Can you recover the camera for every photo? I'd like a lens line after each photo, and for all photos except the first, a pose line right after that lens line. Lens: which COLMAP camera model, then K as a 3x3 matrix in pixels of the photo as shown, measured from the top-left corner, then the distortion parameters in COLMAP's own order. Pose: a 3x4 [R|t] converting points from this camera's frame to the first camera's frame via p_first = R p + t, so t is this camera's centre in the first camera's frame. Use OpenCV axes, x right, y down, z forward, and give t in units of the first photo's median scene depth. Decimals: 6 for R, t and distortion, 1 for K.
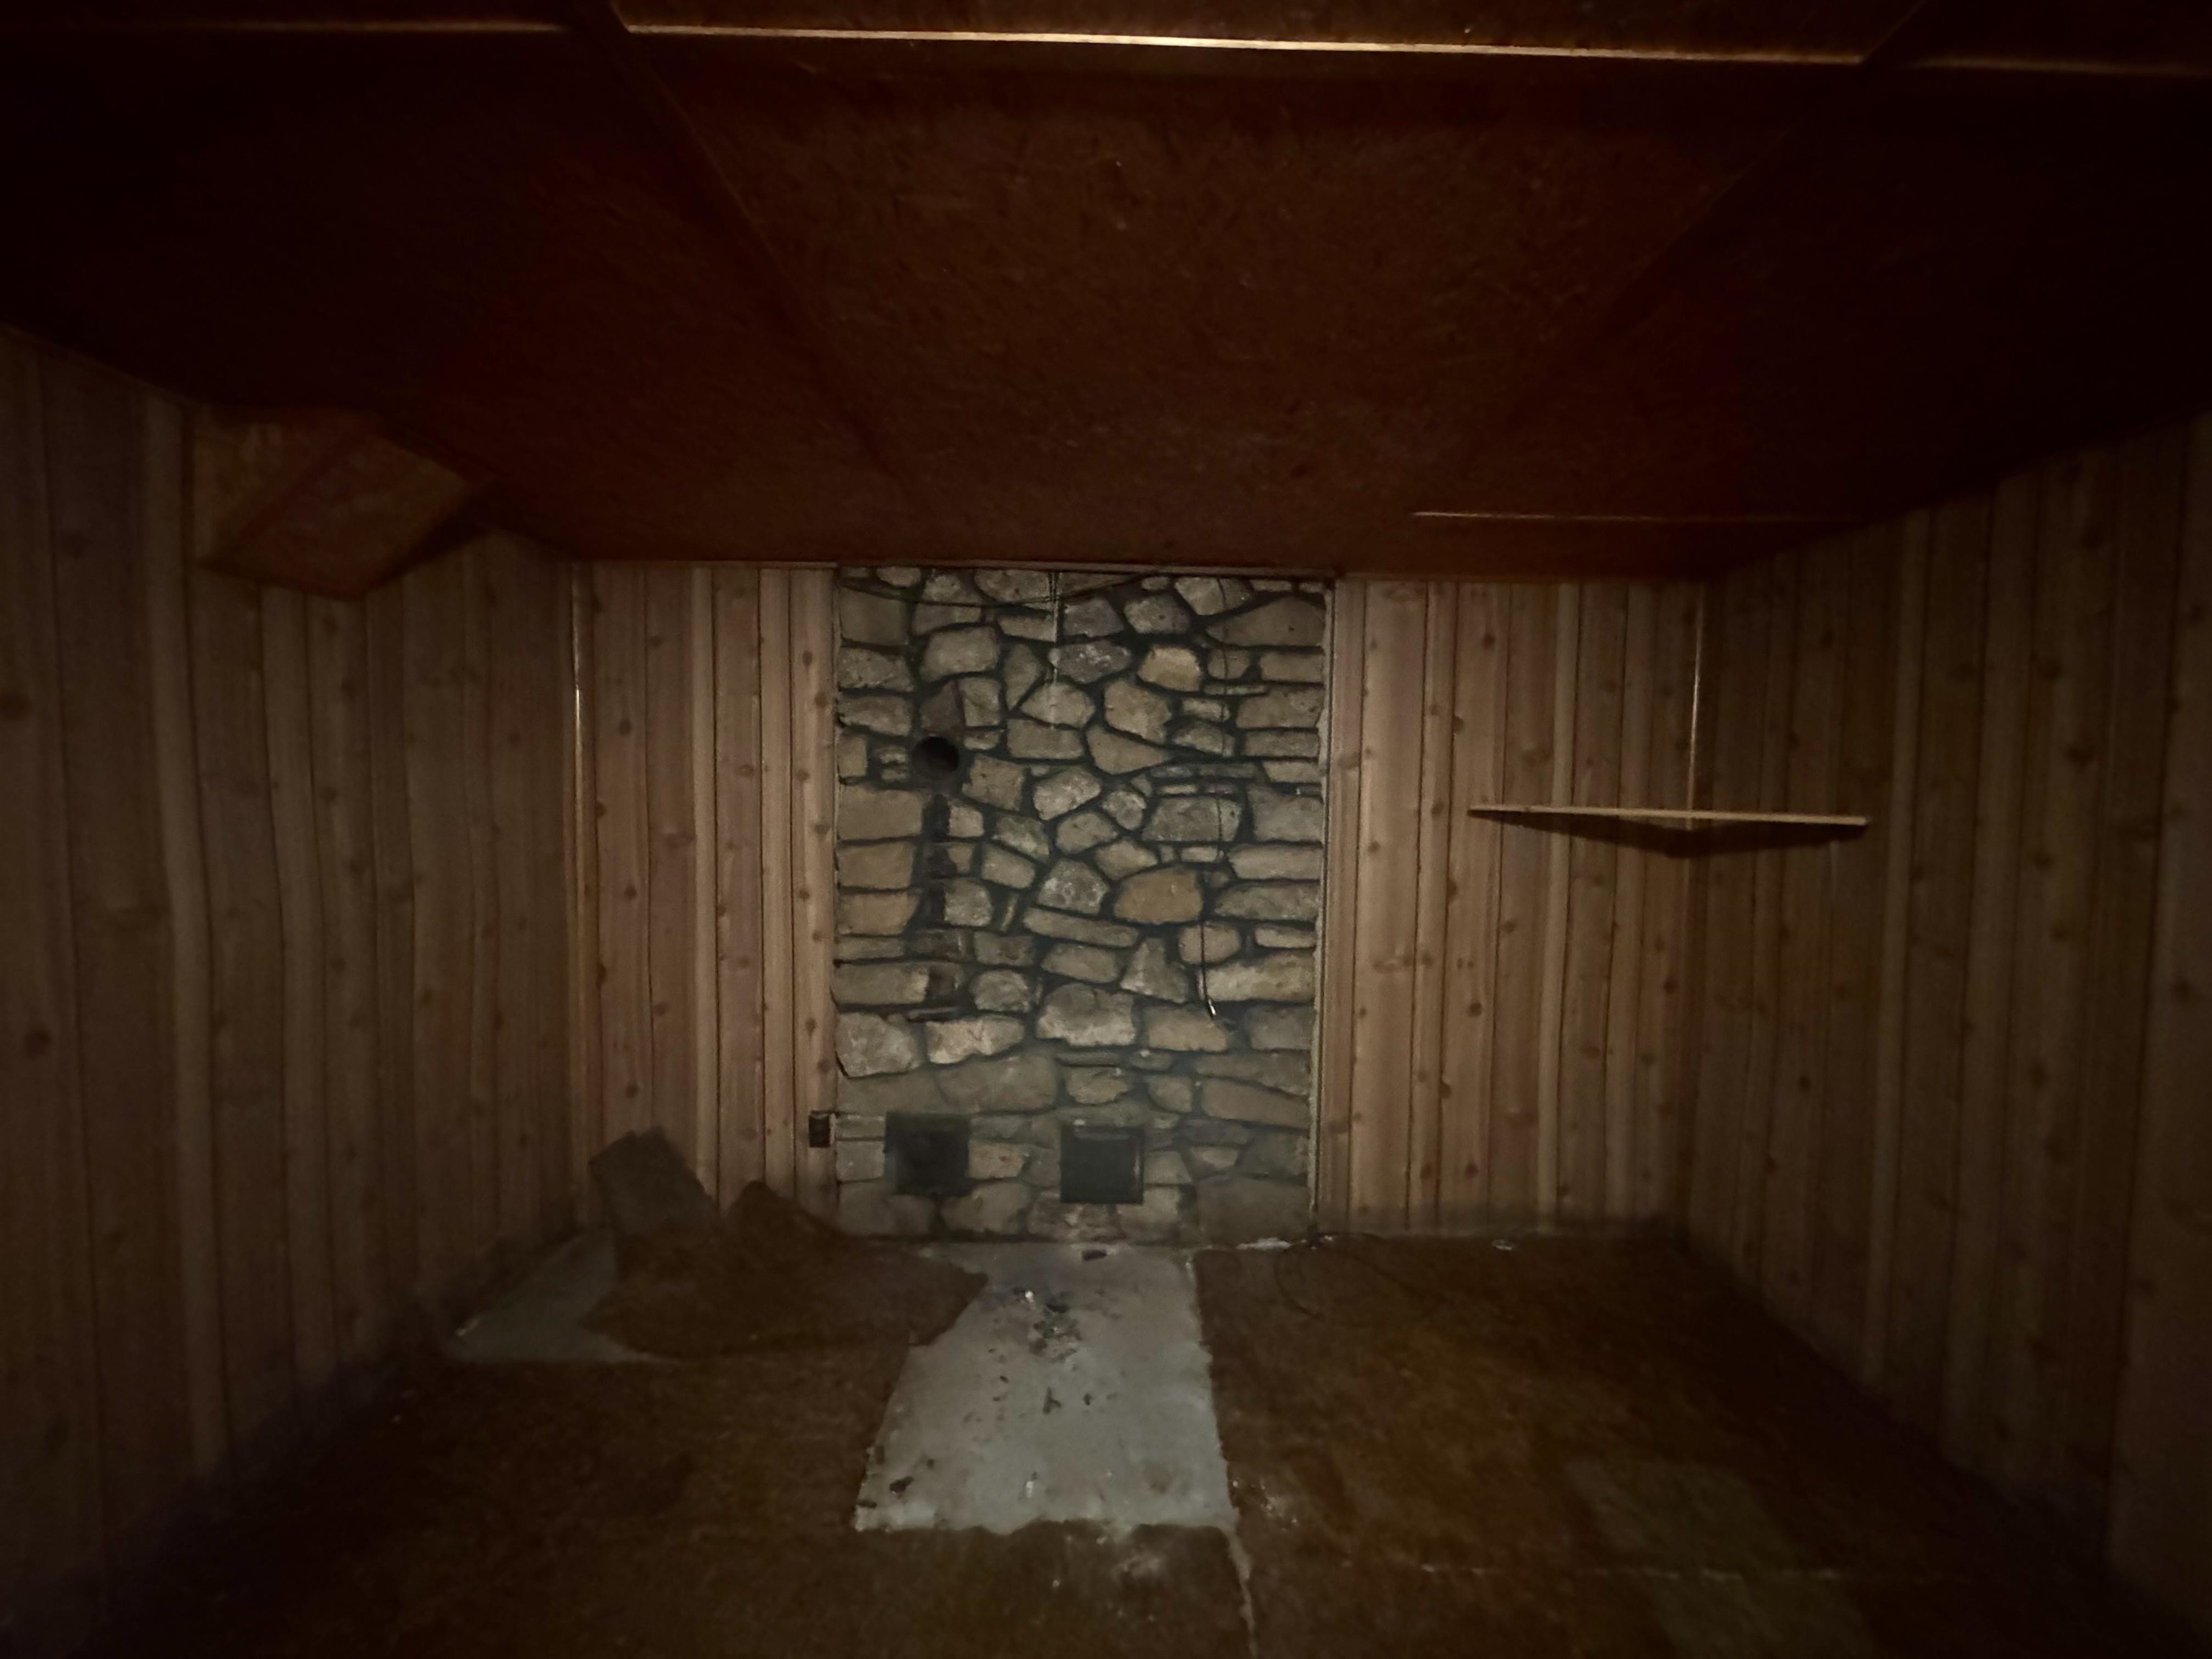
lens RADIAL K [[877.8, 0, 1106.0], [0, 877.8, 829.5], [0, 0, 1]] dist [-0.001915, 0.000091]
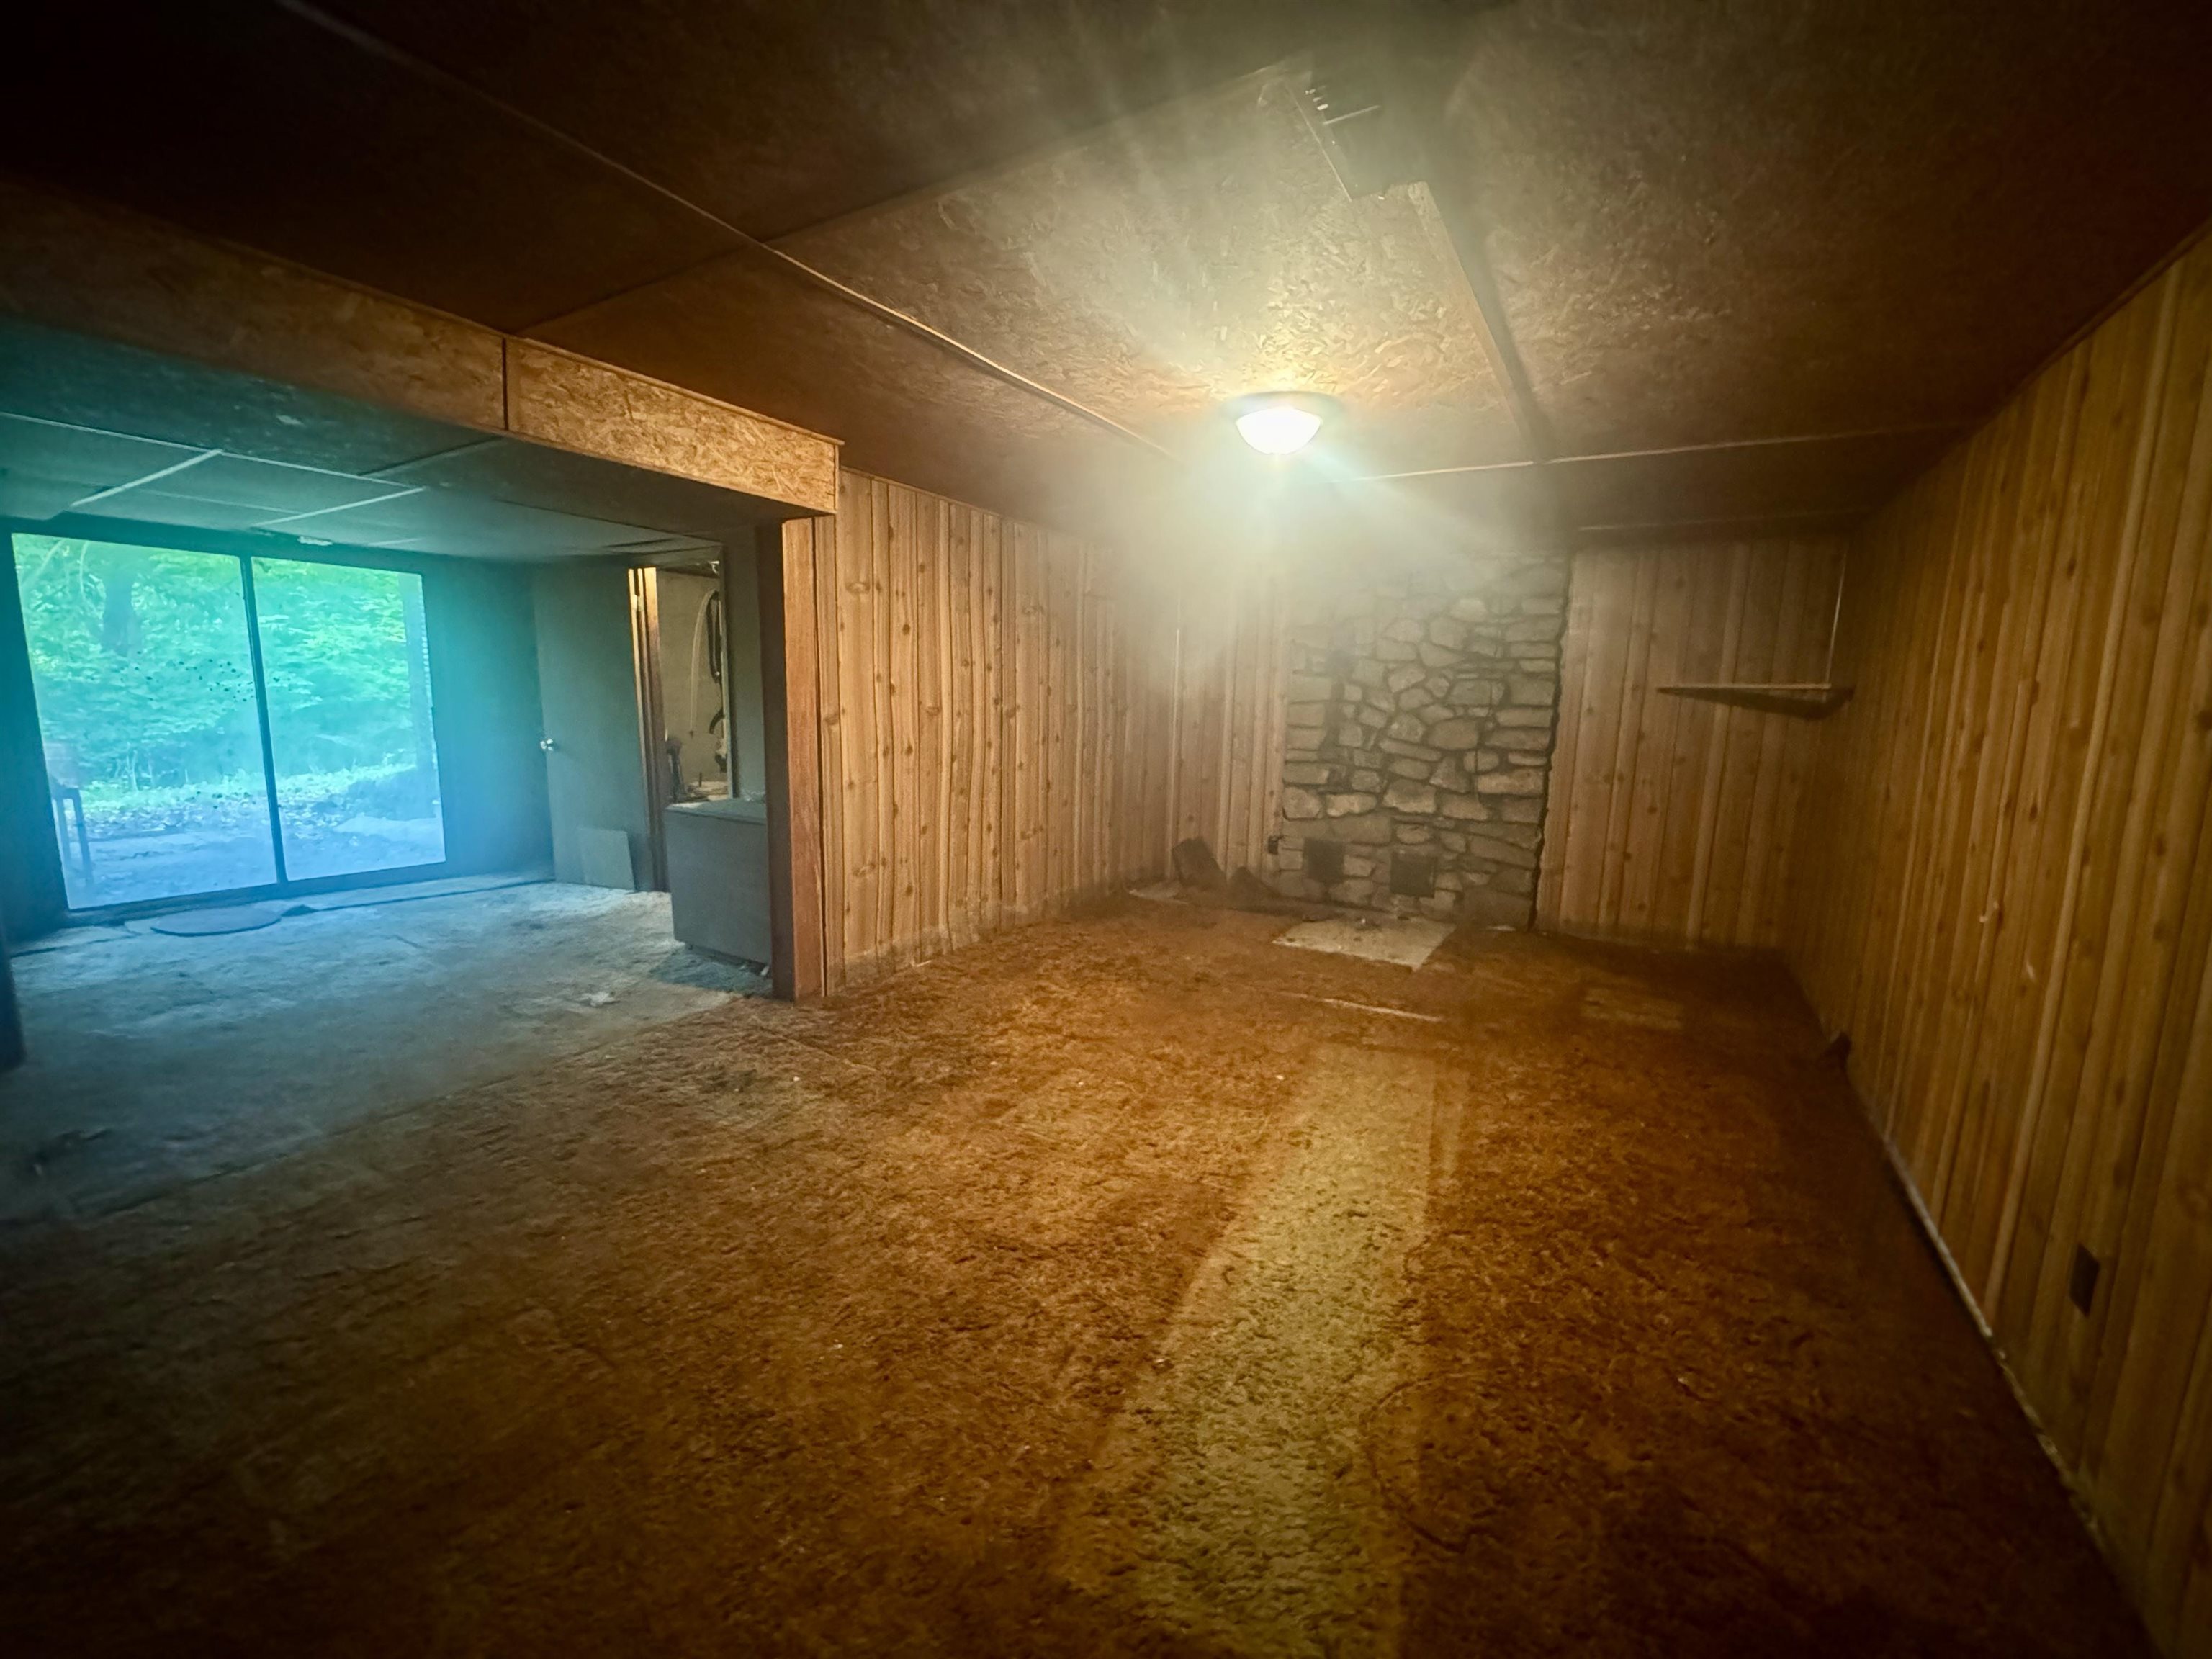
lens RADIAL K [[877.8, 0, 1106.0], [0, 877.8, 829.5], [0, 0, 1]] dist [-0.001915, 0.000091]
pose [[0.857217, 0.088235, -0.507340, 0.386599], [-0.040425, 0.993701, 0.104519, 0.110952], [0.513366, -0.069086, 0.855384, -0.976414]]
